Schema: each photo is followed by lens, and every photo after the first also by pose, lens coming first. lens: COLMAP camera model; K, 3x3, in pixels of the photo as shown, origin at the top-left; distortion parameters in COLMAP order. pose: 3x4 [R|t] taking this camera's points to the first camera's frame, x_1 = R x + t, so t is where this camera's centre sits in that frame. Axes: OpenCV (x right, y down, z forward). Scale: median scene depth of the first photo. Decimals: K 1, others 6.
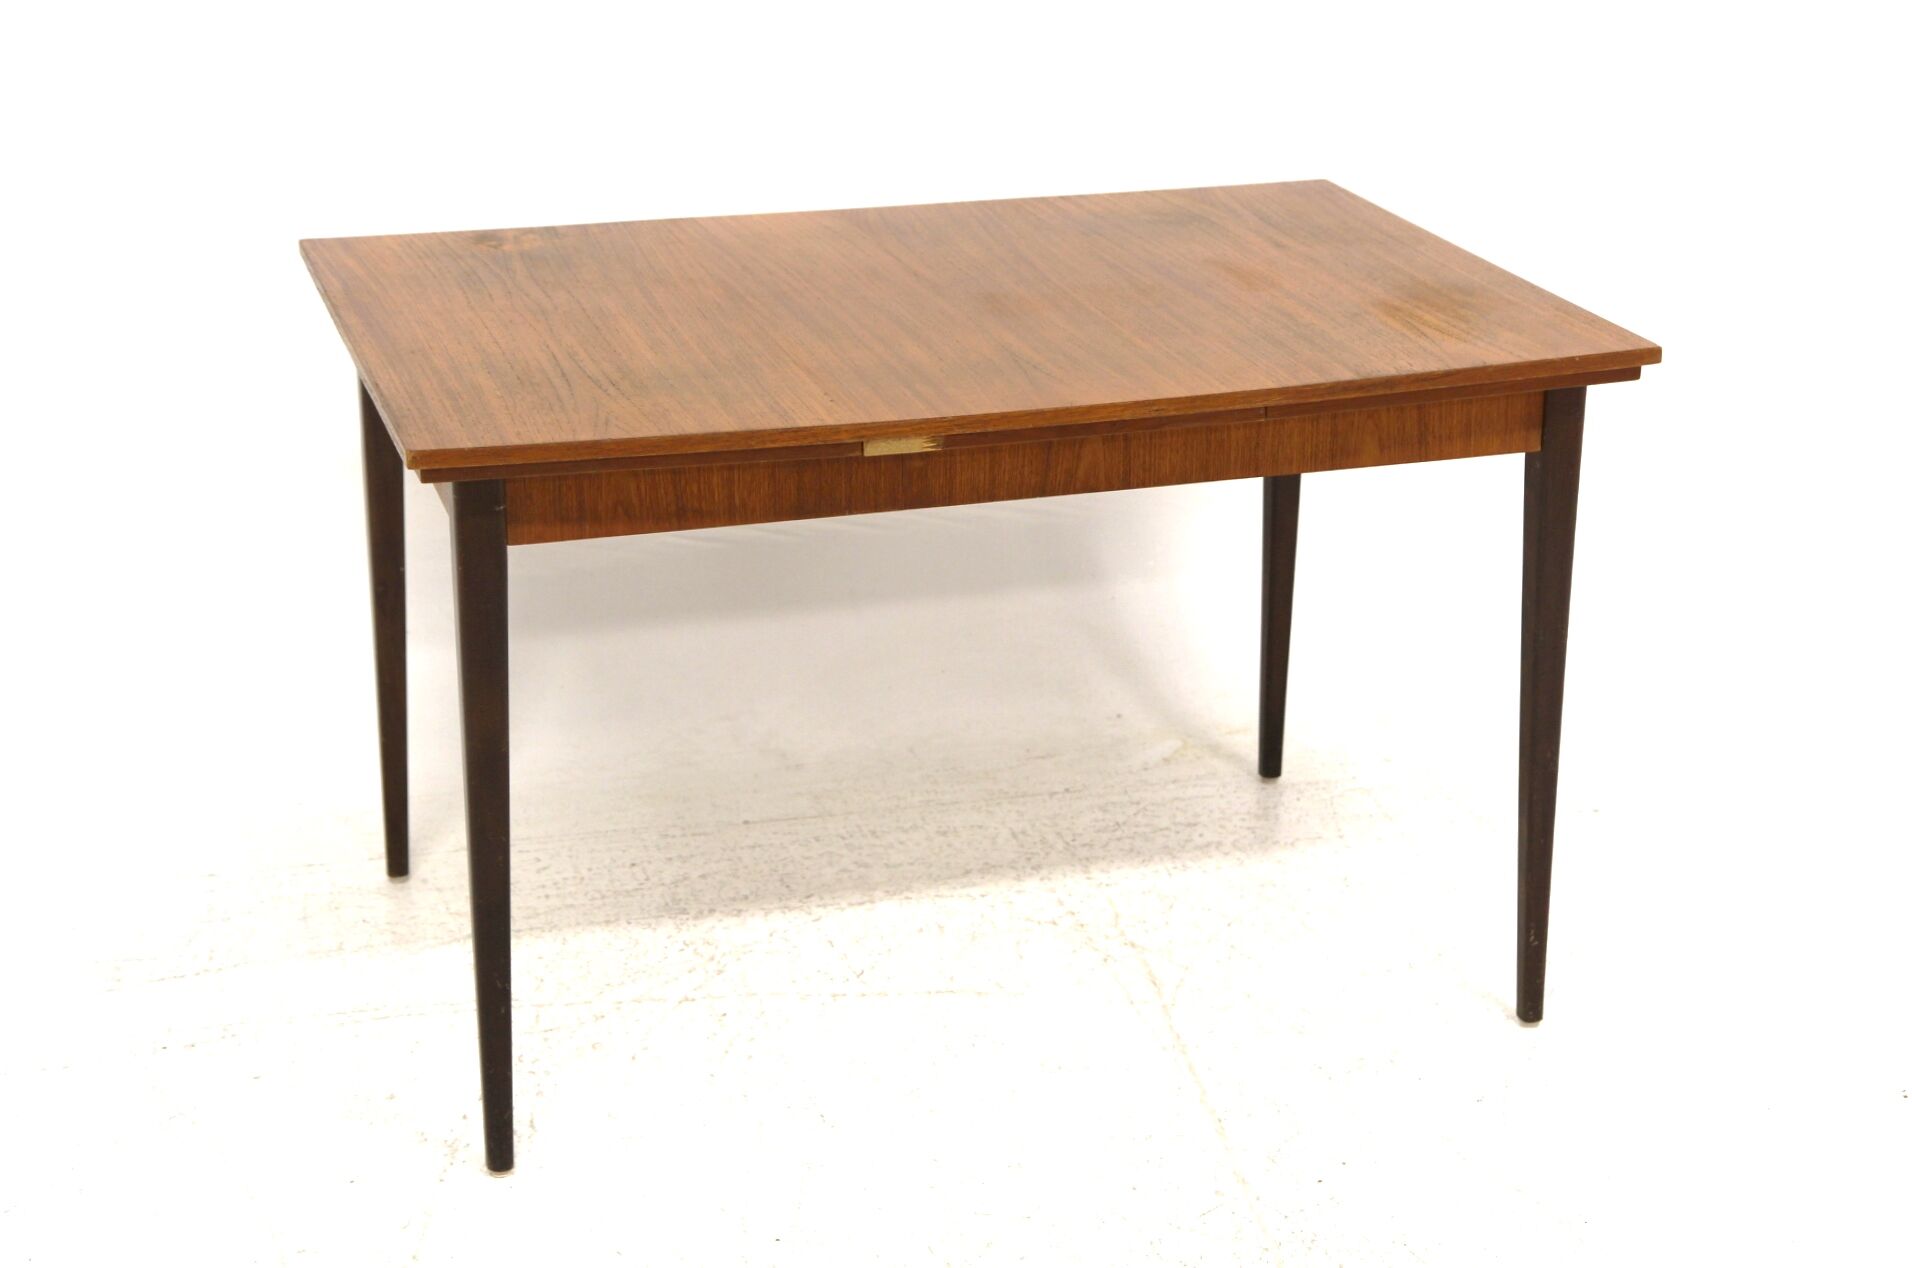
lens RADIAL K [[3279.5, 0, 965.9], [0, 3279.5, 636.1], [0, 0, 1]] dist [0.162225, 0.000000]
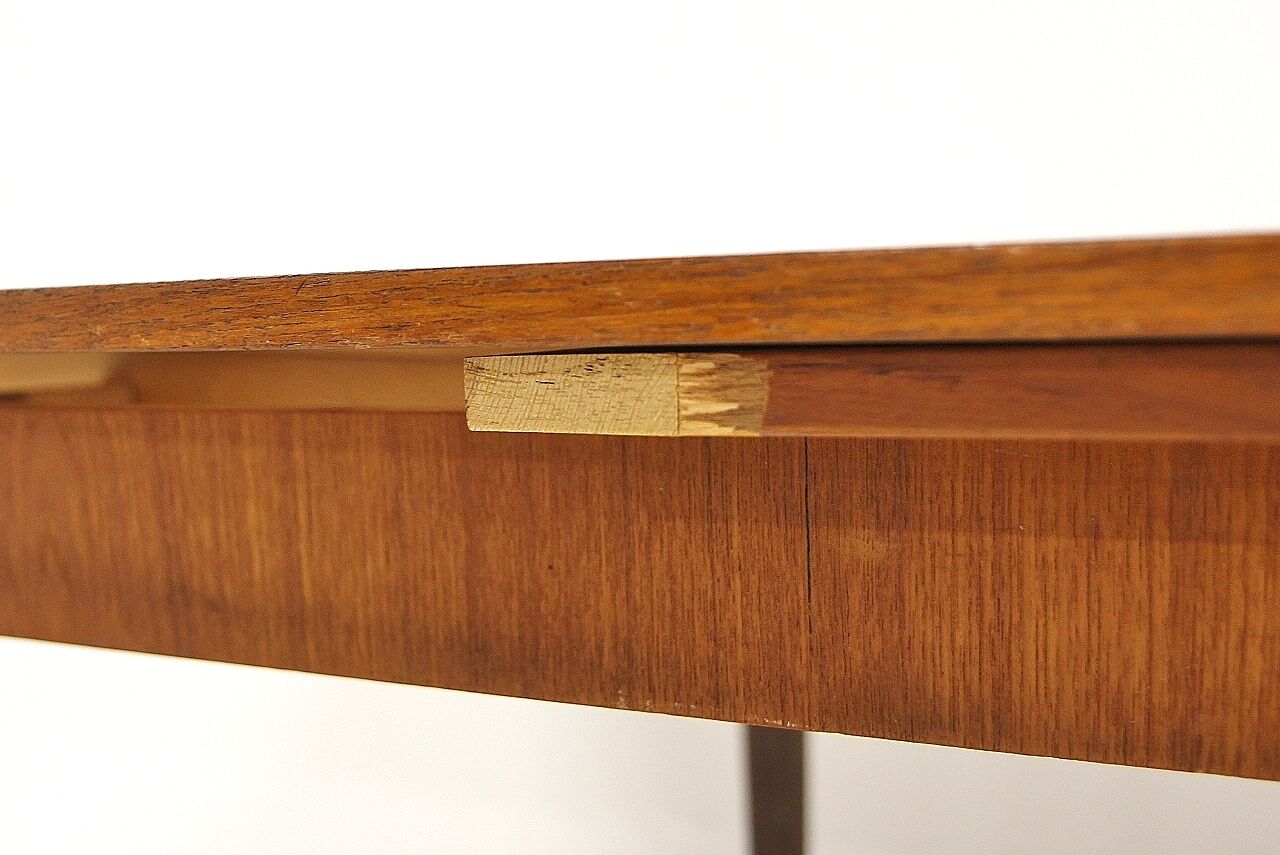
lens RADIAL K [[1565.7, 0, 645.3], [0, 1565.7, 428.3], [0, 0, 1]] dist [-0.013253, 0.000000]
pose [[0.666470, 0.028685, -0.744980, 0.057081], [-0.216931, 0.963484, -0.156971, -0.035828], [0.713273, 0.266225, 0.648356, 0.835764]]
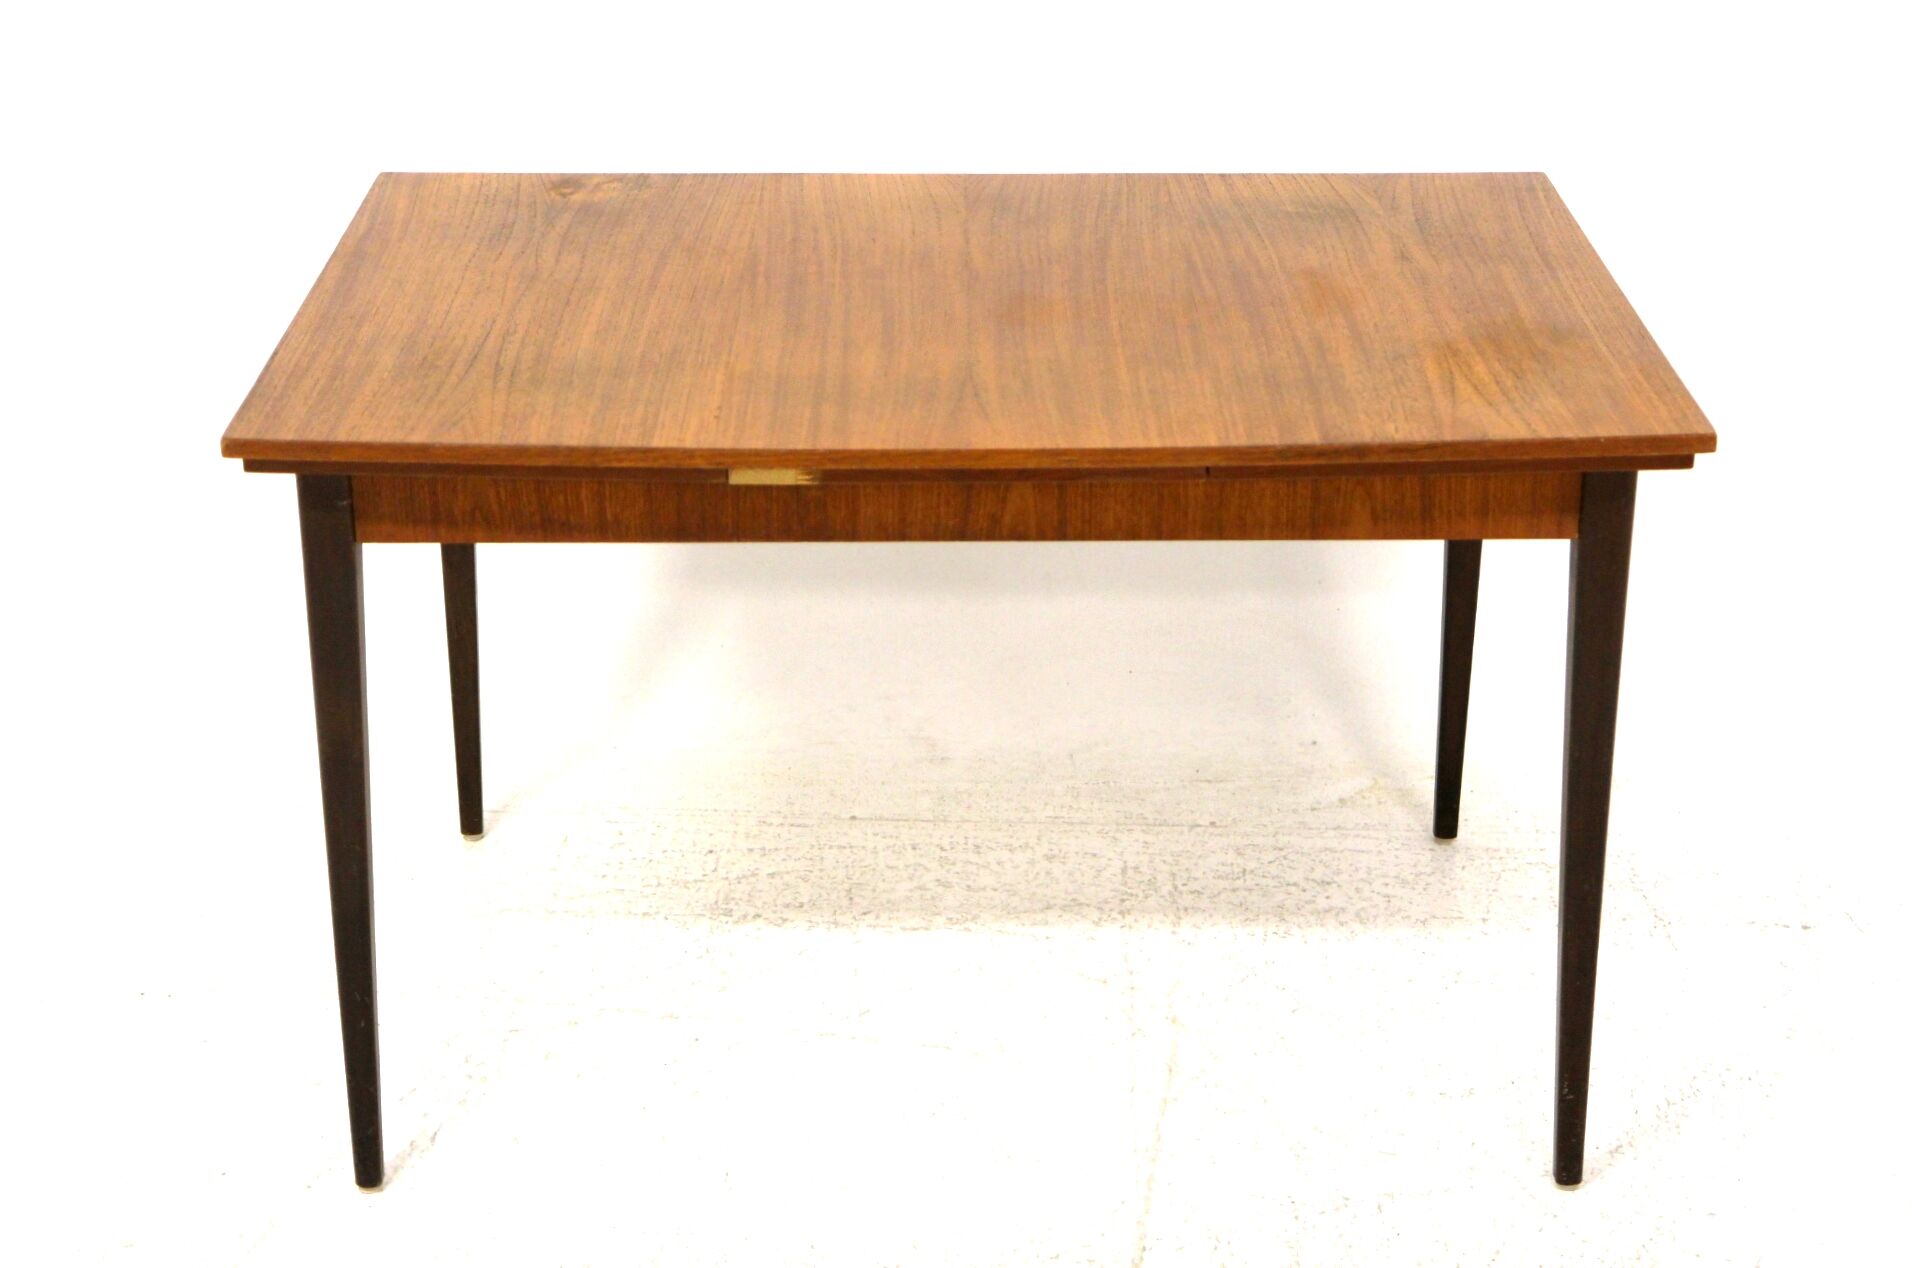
lens RADIAL K [[3279.5, 0, 949.6], [0, 3279.5, 625.5], [0, 0, 1]] dist [0.162225, 0.000000]
pose [[0.955100, 0.109246, -0.275407, 0.250191], [-0.095295, 0.993417, 0.063578, -0.070939], [0.280539, -0.034478, 0.959223, 0.134330]]
